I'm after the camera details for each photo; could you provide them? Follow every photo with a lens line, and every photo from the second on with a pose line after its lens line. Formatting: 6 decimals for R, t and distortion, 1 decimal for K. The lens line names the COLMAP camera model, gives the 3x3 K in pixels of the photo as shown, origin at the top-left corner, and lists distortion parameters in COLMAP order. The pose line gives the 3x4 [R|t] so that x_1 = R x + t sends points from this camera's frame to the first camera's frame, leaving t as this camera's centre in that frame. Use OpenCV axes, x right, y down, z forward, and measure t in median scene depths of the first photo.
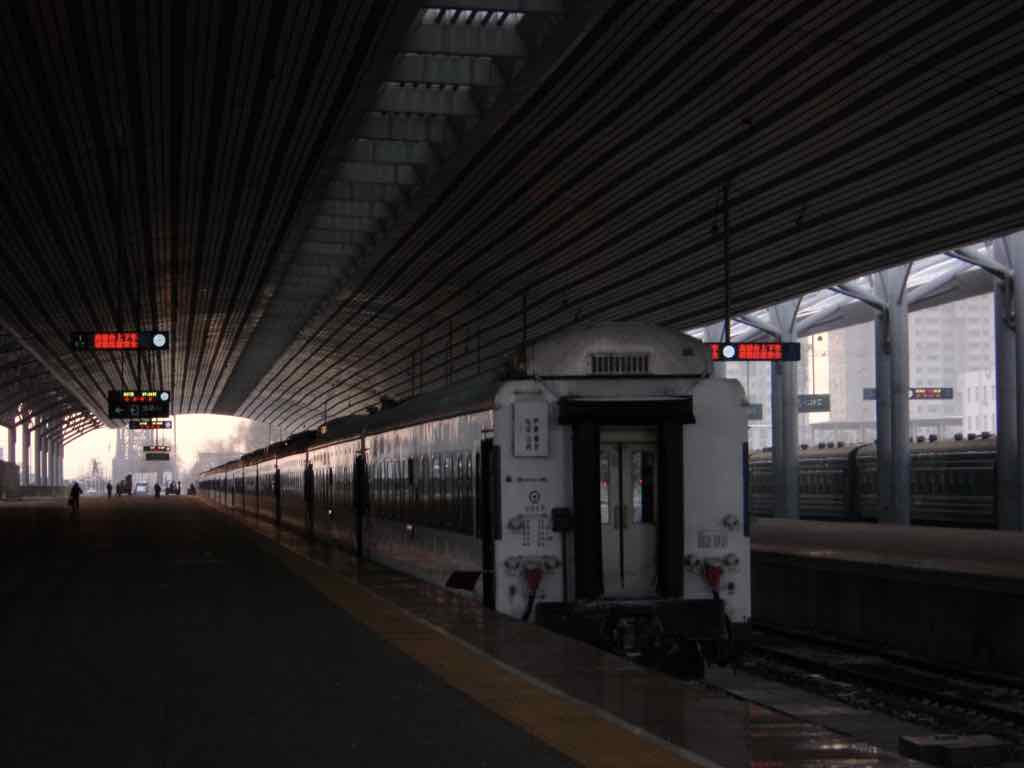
lens RADIAL K [[3162.9, 0, 512.5], [0, 3162.9, 383.8], [0, 0, 1]] dist [-0.248557, 0.000000]
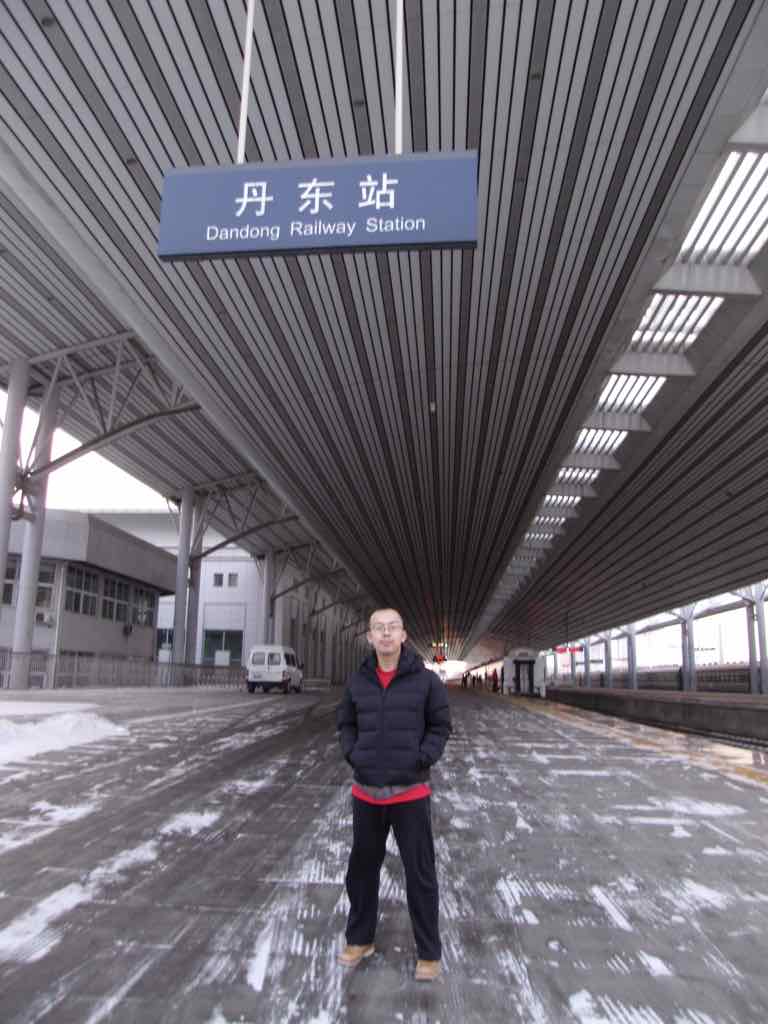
lens RADIAL K [[811.7, 0, 380.2], [0, 811.7, 503.6], [0, 0, 1]] dist [-0.108069, 0.082150]
pose [[0.982454, -0.011099, -0.186176, 0.055344], [-0.023051, 0.983349, -0.180261, -0.004940], [0.185077, 0.181390, 0.965839, -0.643037]]
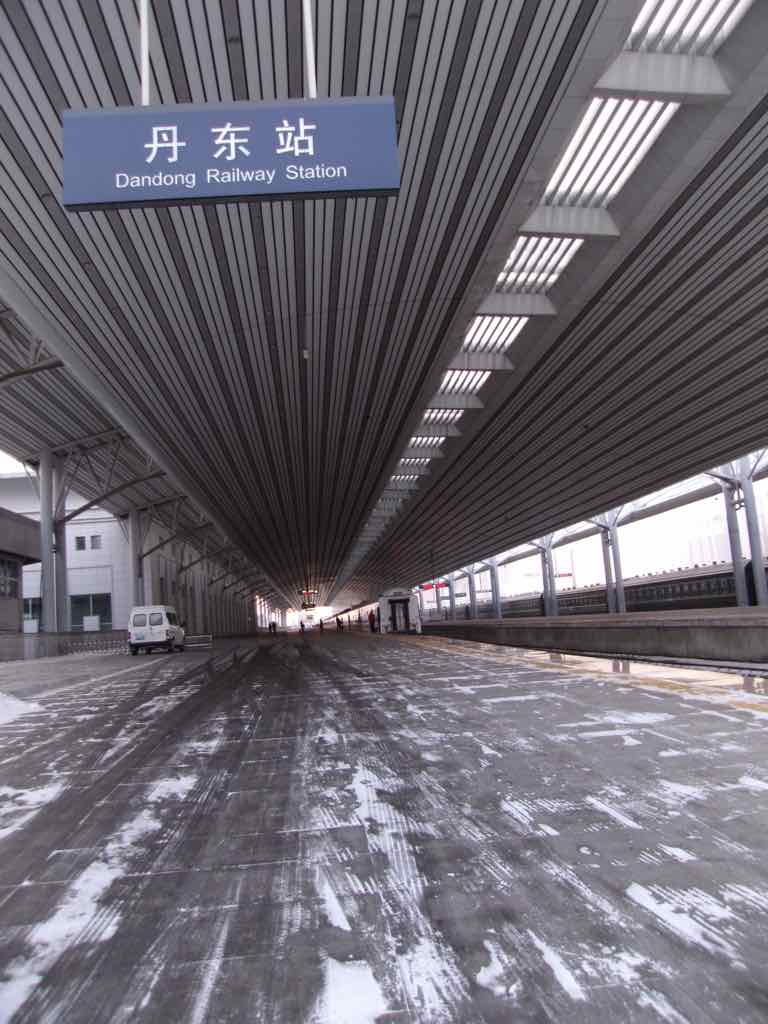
lens RADIAL K [[811.7, 0, 382.9], [0, 811.7, 502.8], [0, 0, 1]] dist [-0.108069, 0.082150]
pose [[0.997815, -0.065249, -0.010362, 0.032663], [0.063675, 0.991611, -0.112486, -0.005811], [0.017615, 0.111580, 0.993599, -0.648061]]
